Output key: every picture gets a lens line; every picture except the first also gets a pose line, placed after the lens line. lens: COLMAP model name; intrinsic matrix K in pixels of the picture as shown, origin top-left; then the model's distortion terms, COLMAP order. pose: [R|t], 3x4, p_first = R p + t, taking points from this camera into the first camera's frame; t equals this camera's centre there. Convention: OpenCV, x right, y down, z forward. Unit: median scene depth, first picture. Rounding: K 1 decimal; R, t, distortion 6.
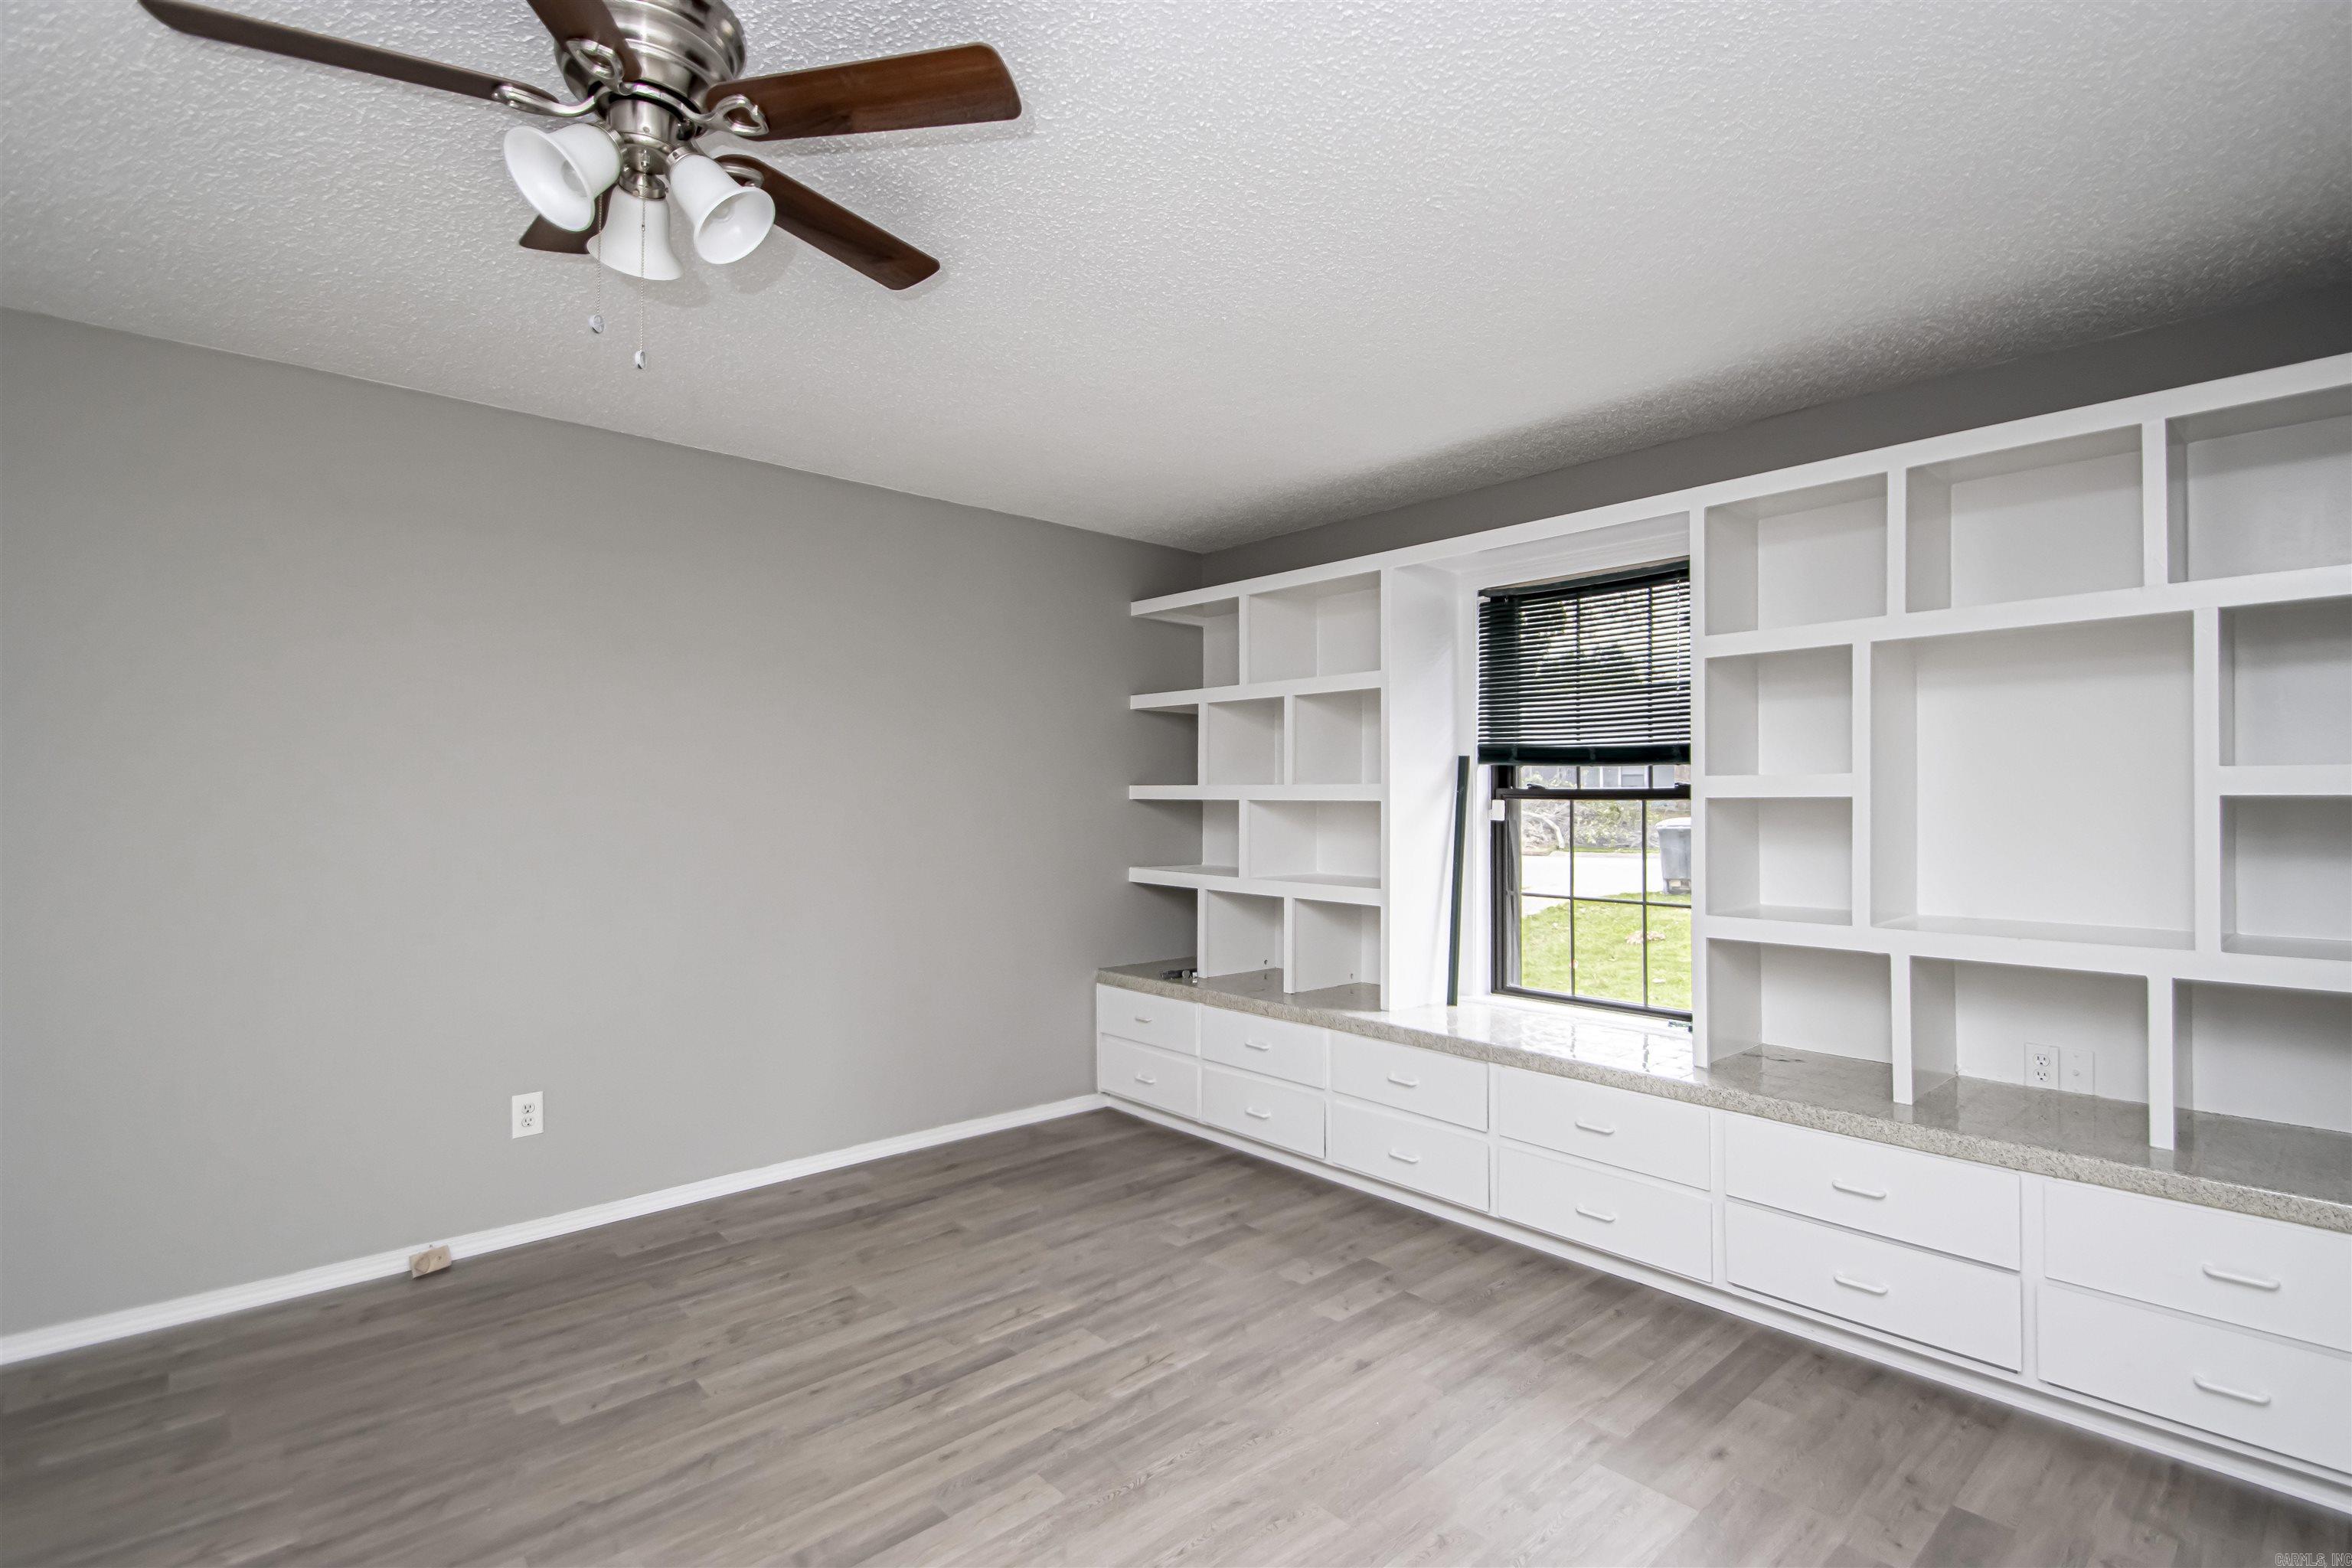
lens RADIAL K [[1096.1, 0, 1176.0], [0, 1096.1, 784.0], [0, 0, 1]] dist [0.000619, -0.000060]
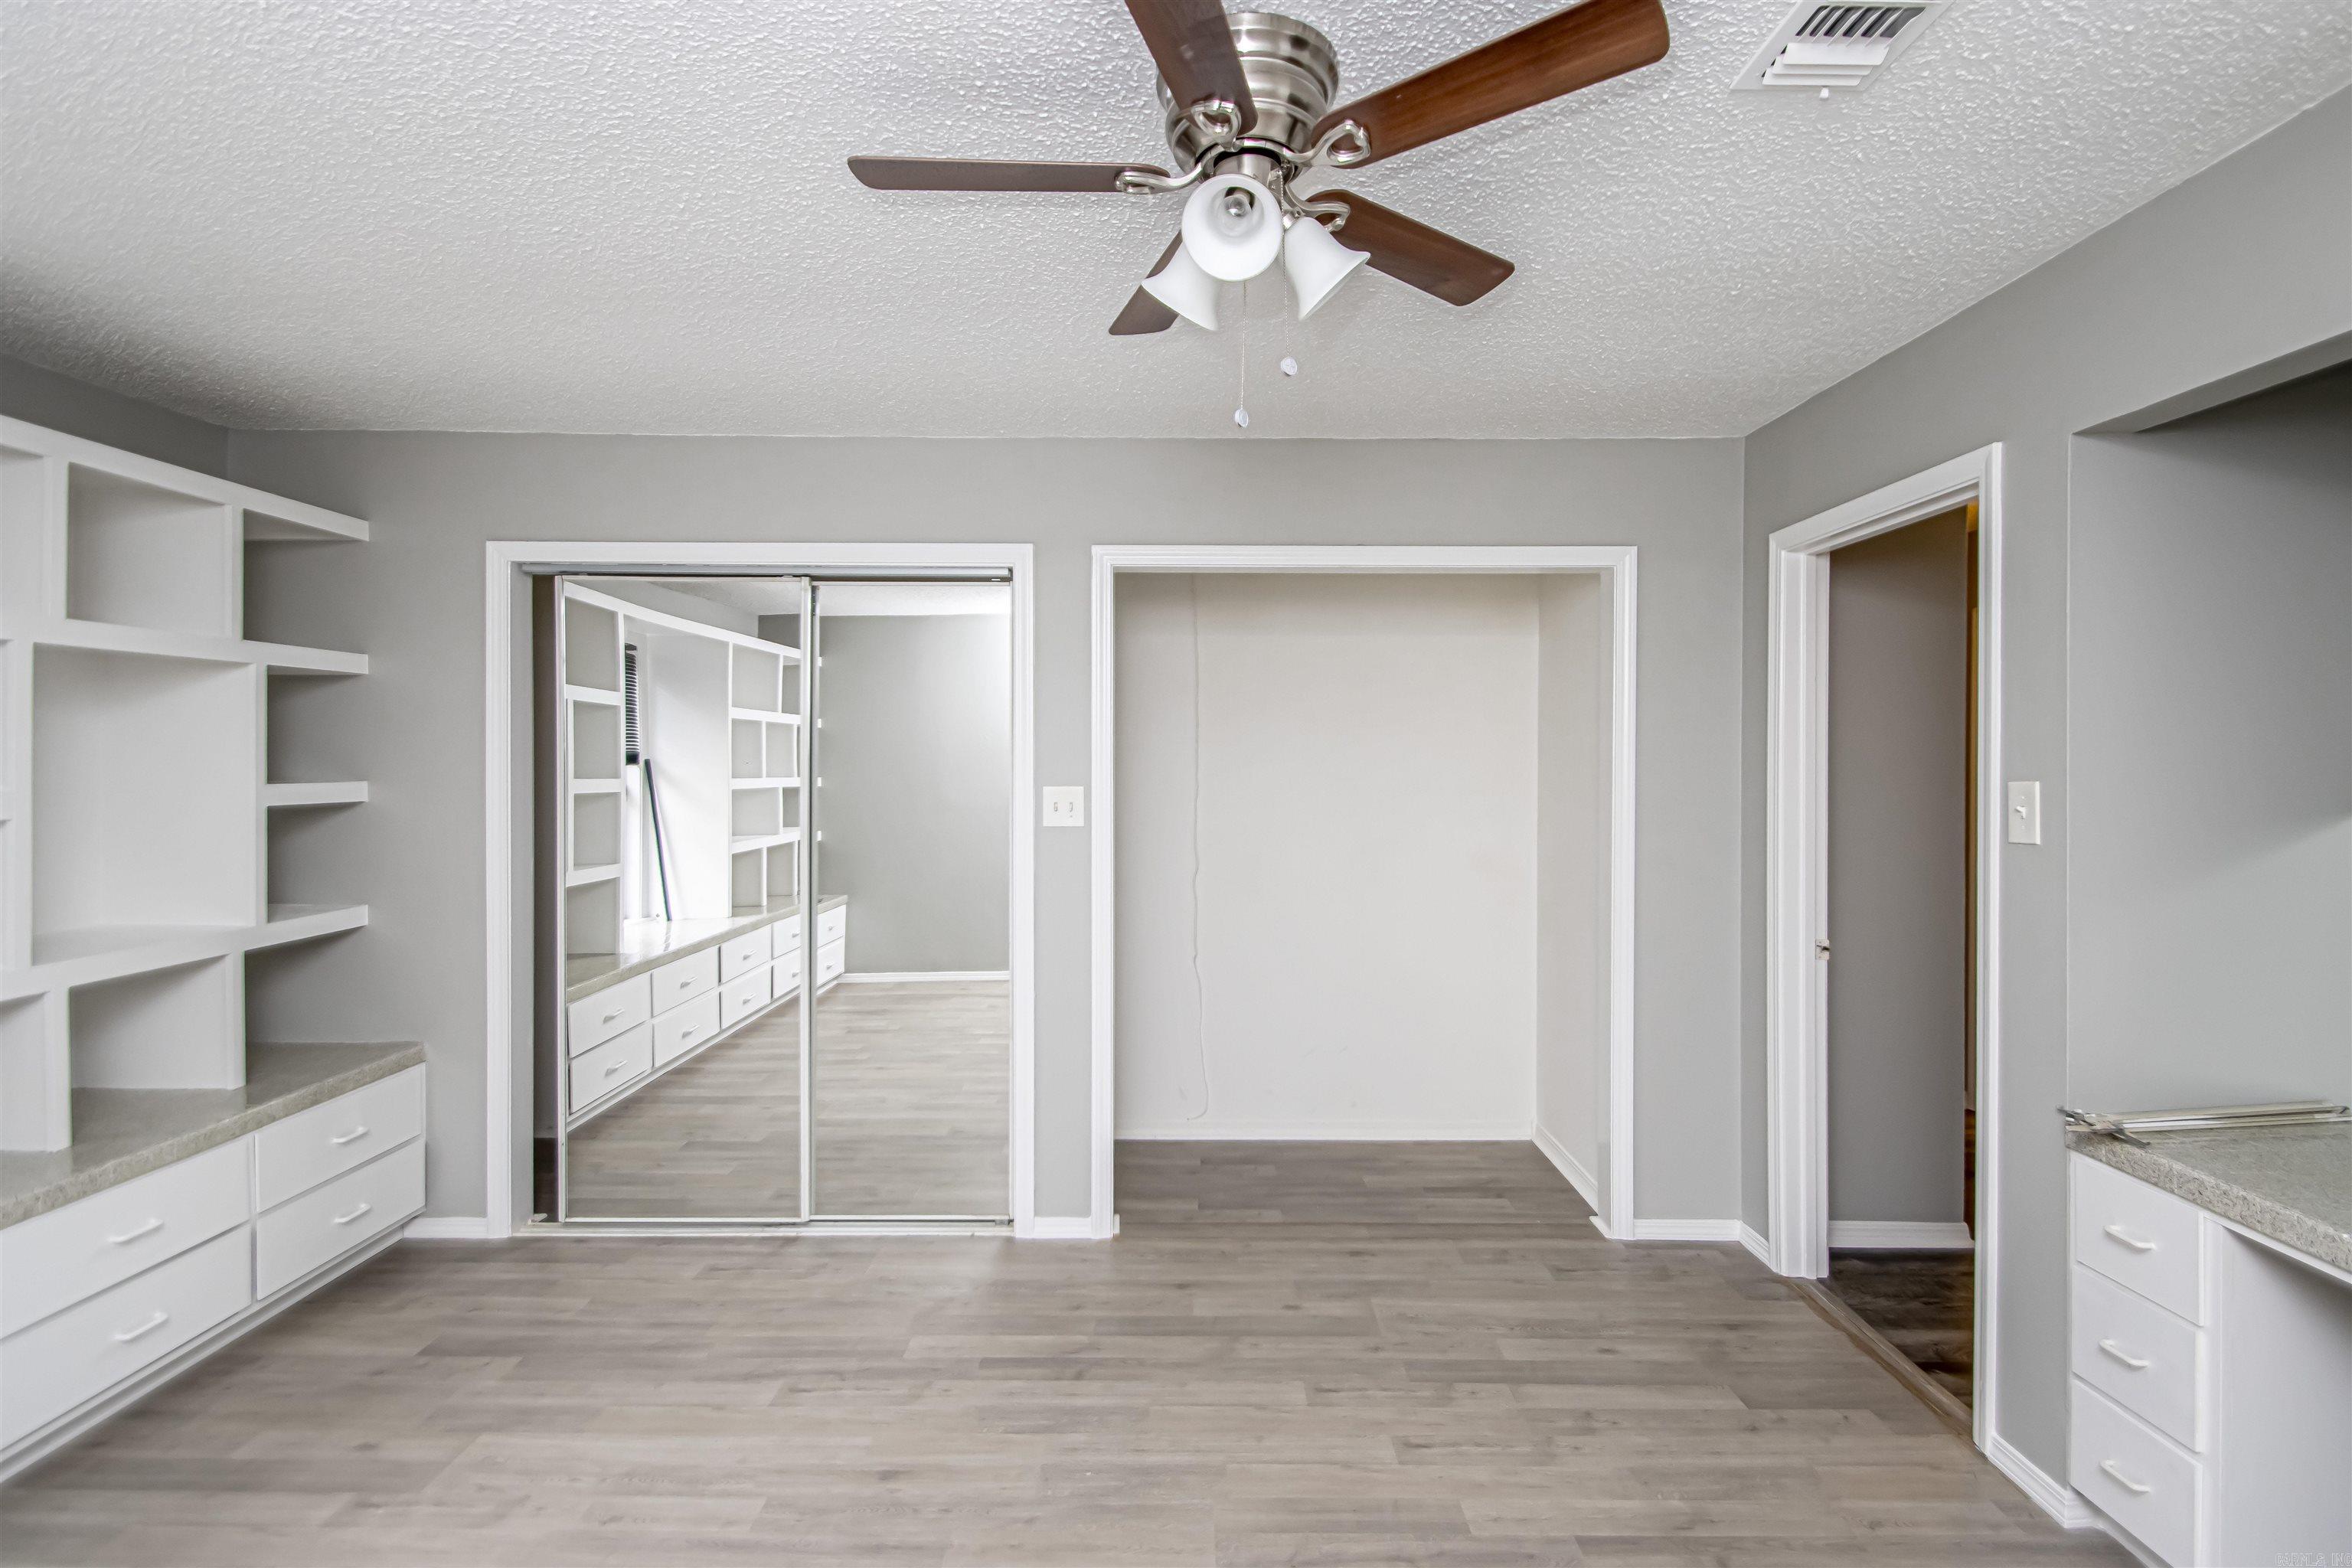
lens RADIAL K [[1105.5, 0, 1197.9], [0, 1105.5, 773.3], [0, 0, 1]] dist [0.026434, -0.021815]
pose [[-0.754297, -0.010069, 0.656457, -0.616594], [-0.013843, 0.999904, -0.000568, -0.034648], [-0.656388, -0.009516, -0.754364, 0.995010]]
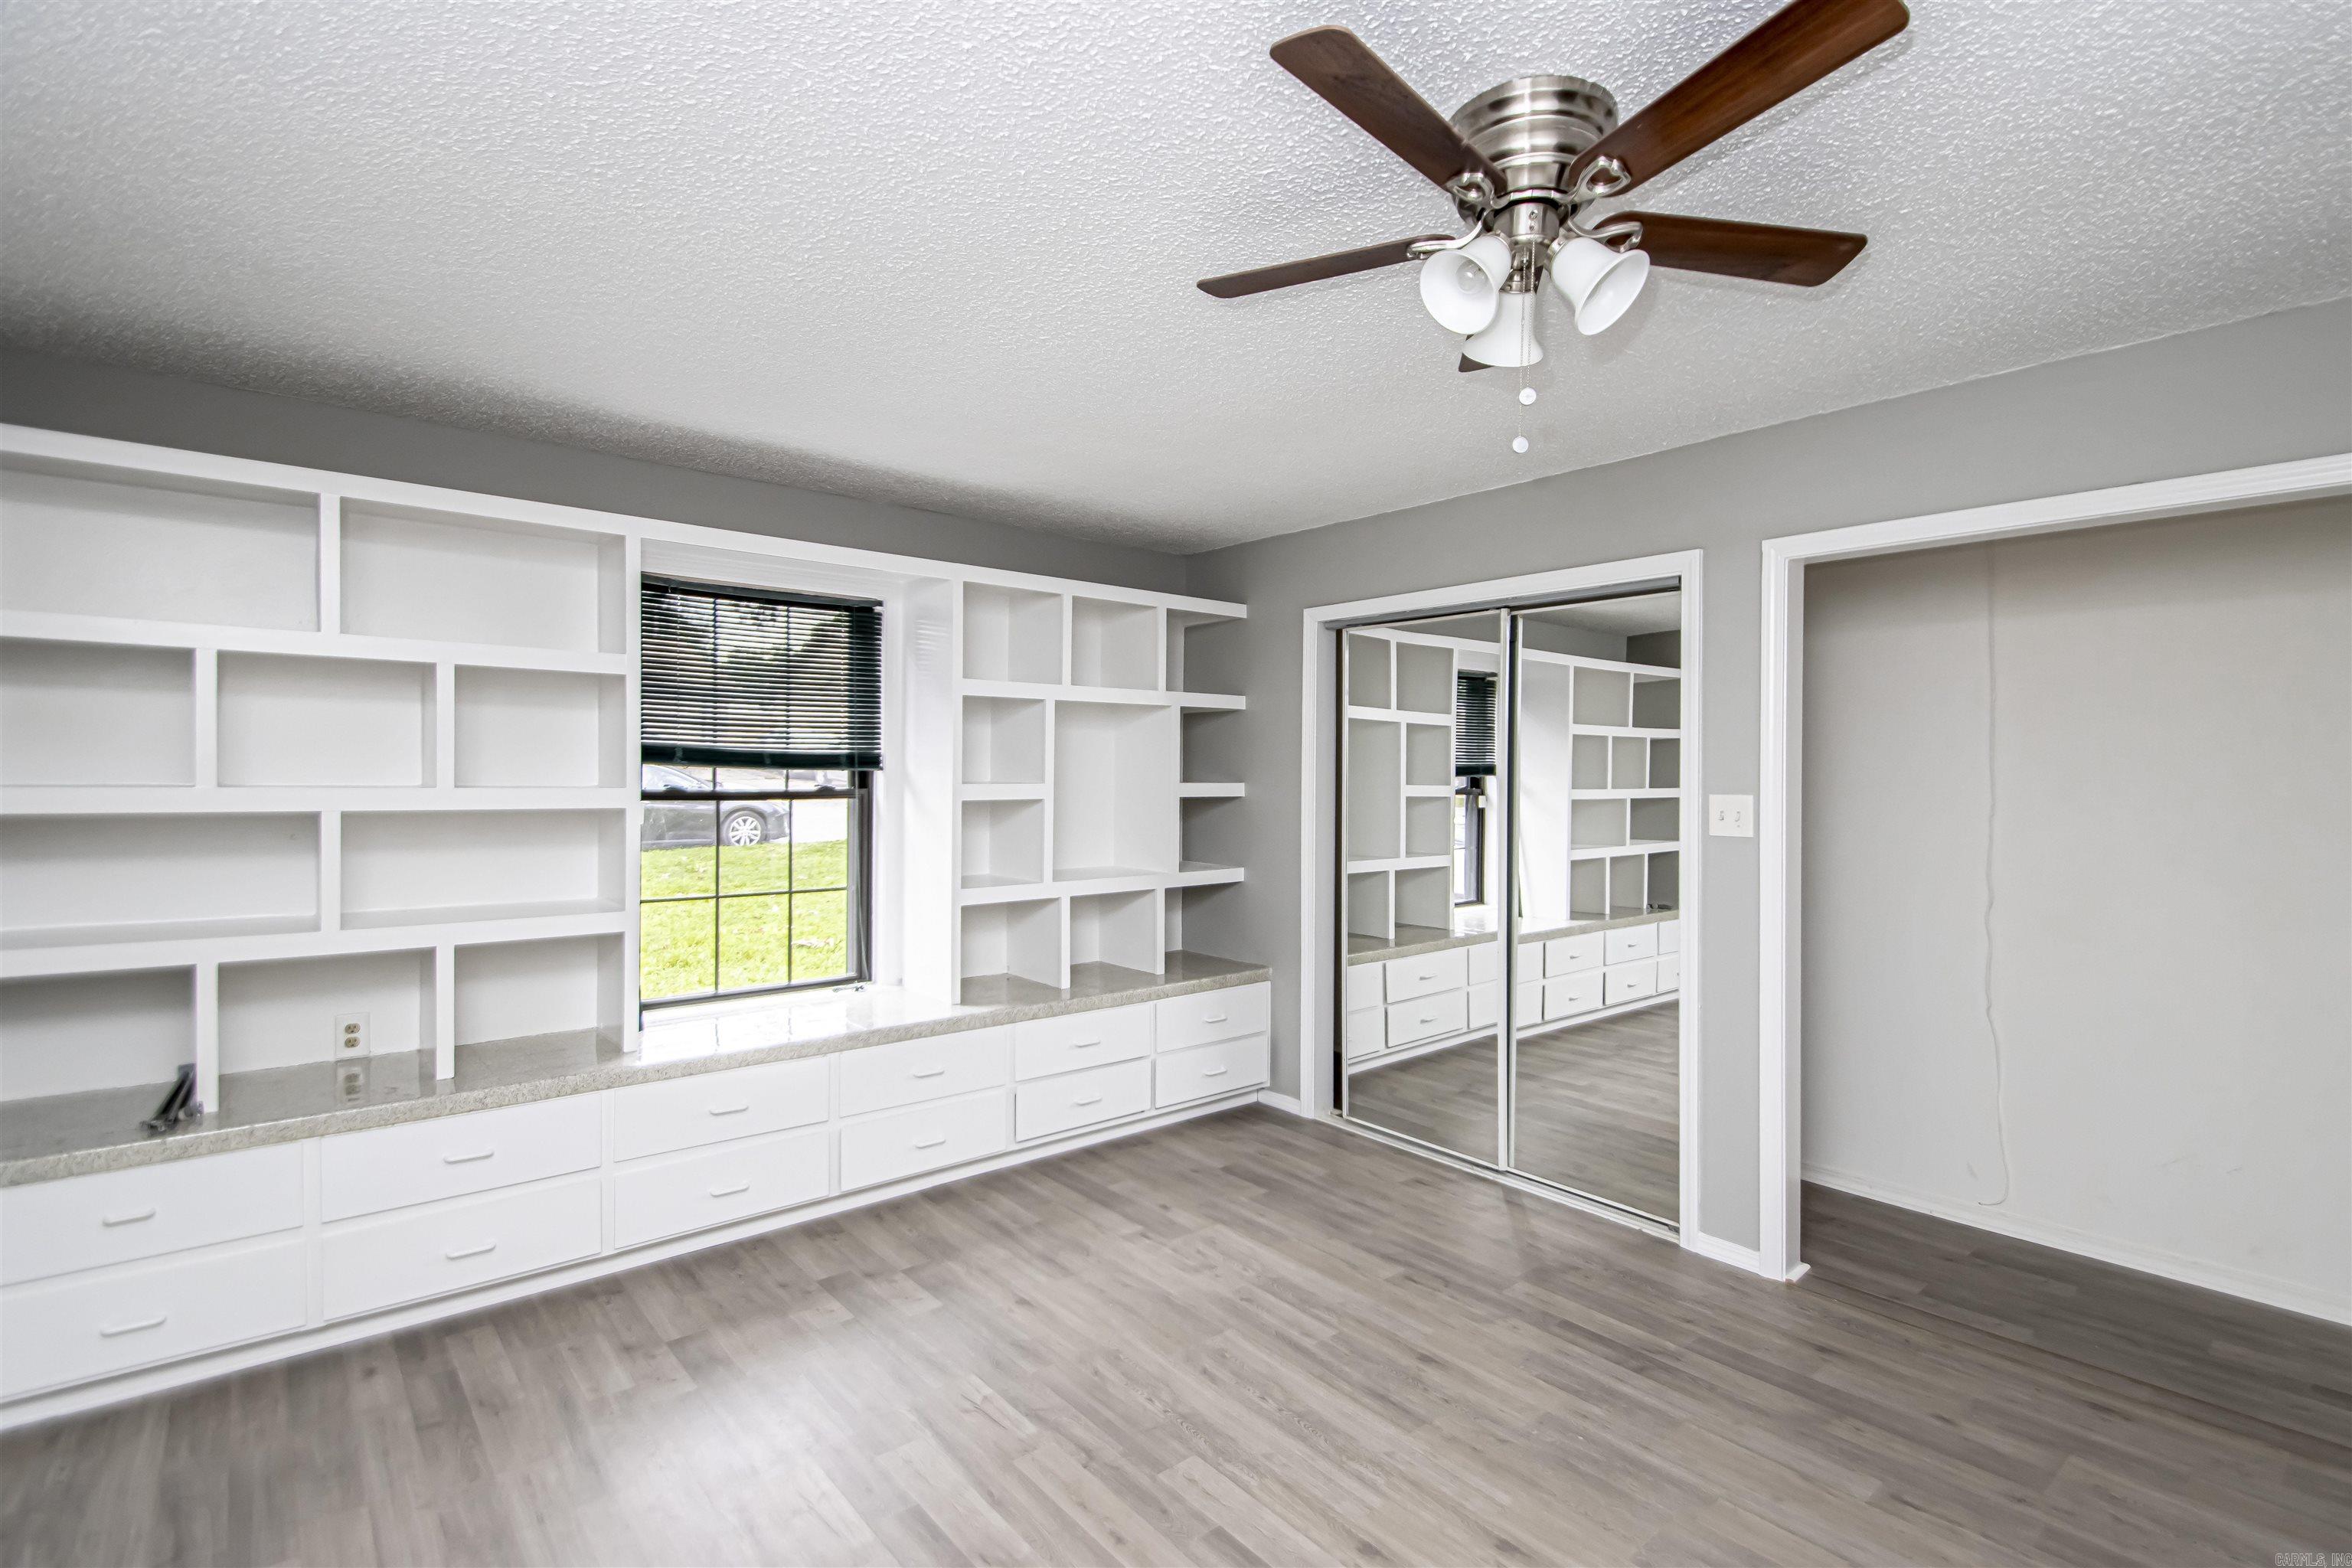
lens RADIAL K [[1105.5, 0, 1197.9], [0, 1105.5, 773.3], [0, 0, 1]] dist [0.026434, -0.021815]
pose [[0.020550, -0.004490, 0.999779, -0.894332], [-0.021431, 0.999758, 0.004930, -0.035052], [-0.999559, -0.021528, 0.020449, 0.719263]]
